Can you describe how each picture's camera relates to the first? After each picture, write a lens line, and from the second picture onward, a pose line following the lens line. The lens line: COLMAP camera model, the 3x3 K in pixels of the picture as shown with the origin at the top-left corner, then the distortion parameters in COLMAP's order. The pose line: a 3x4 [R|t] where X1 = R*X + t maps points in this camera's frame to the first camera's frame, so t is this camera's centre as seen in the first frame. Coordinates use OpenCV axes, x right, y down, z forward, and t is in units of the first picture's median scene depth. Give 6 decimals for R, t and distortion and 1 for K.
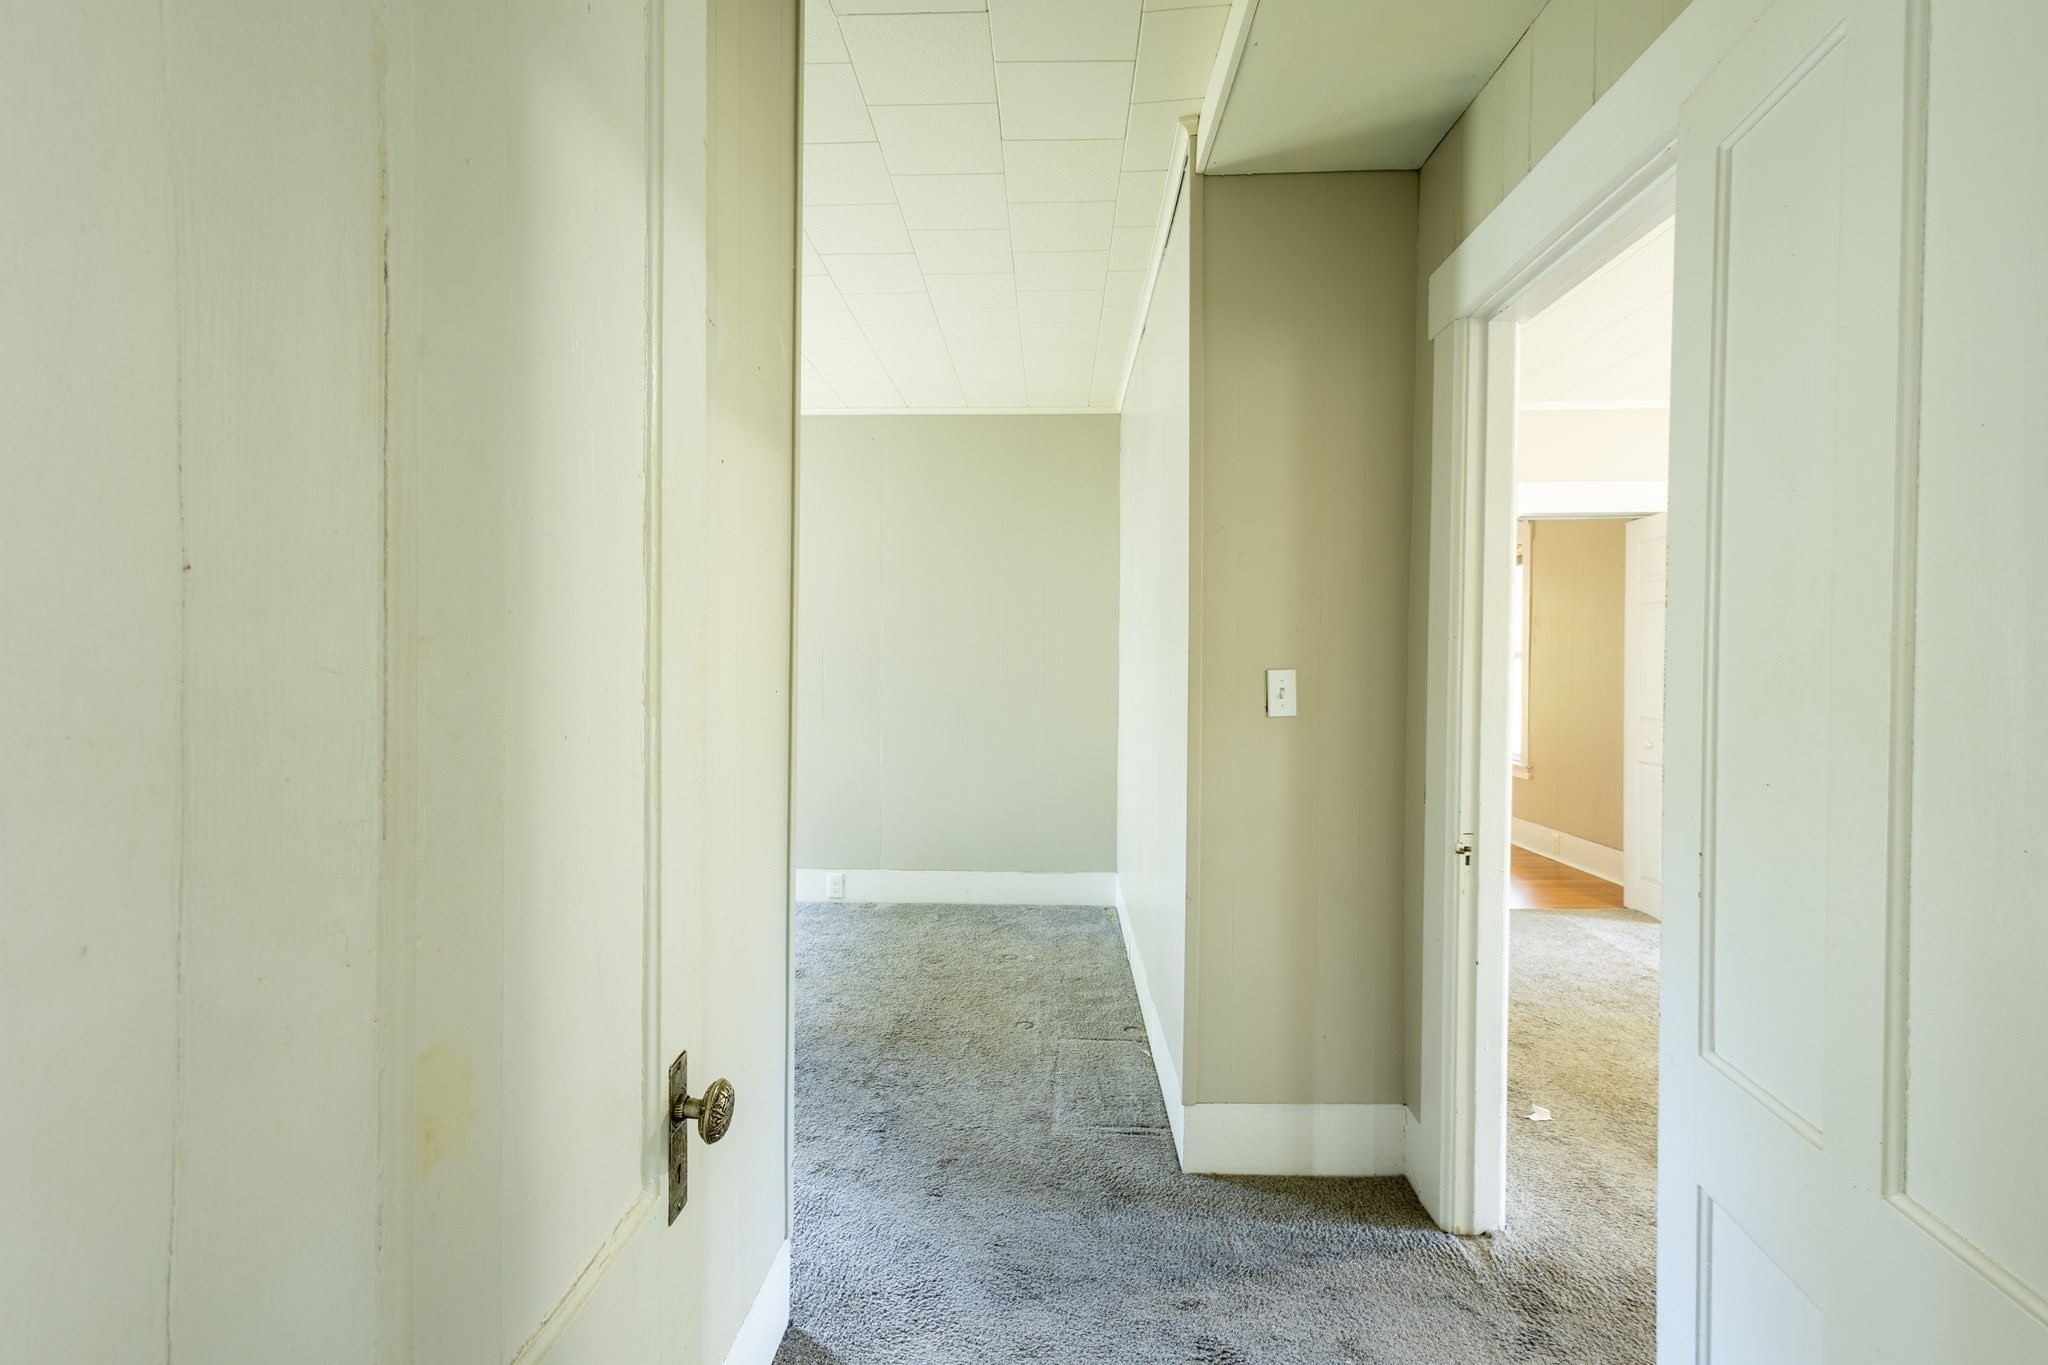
lens RADIAL K [[941.6, 0, 1018.6], [0, 941.6, 677.8], [0, 0, 1]] dist [0.004699, -0.001078]
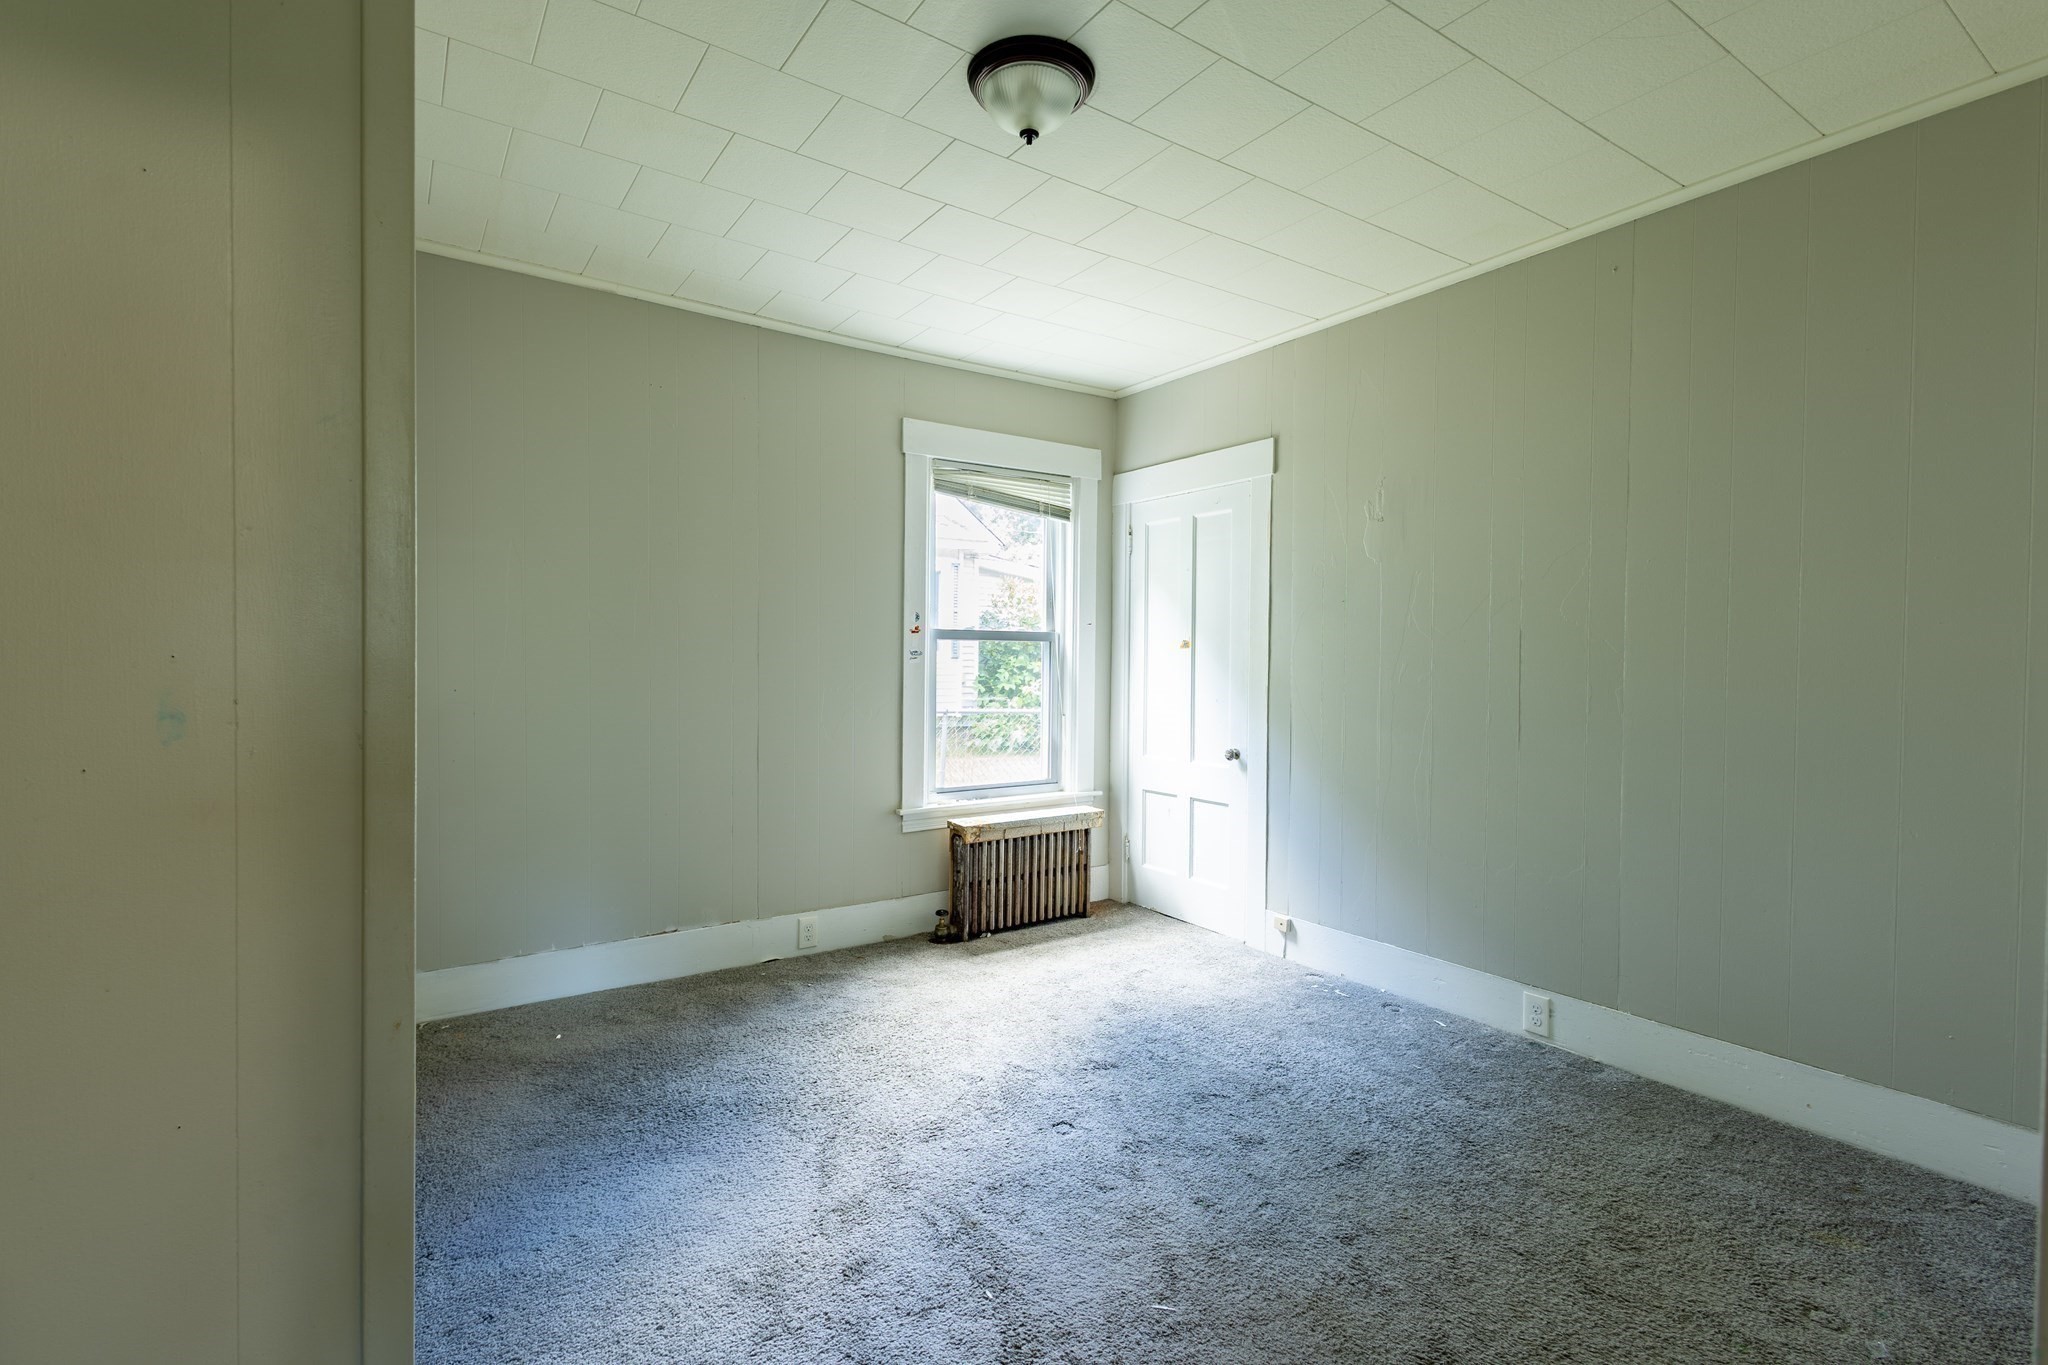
lens RADIAL K [[941.6, 0, 1021.9], [0, 941.6, 676.2], [0, 0, 1]] dist [0.004699, -0.001078]
pose [[0.593096, 0.008961, -0.805082, 0.109912], [-0.008744, 0.999951, 0.004688, 0.000779], [0.805084, 0.004259, 0.593145, 0.402601]]
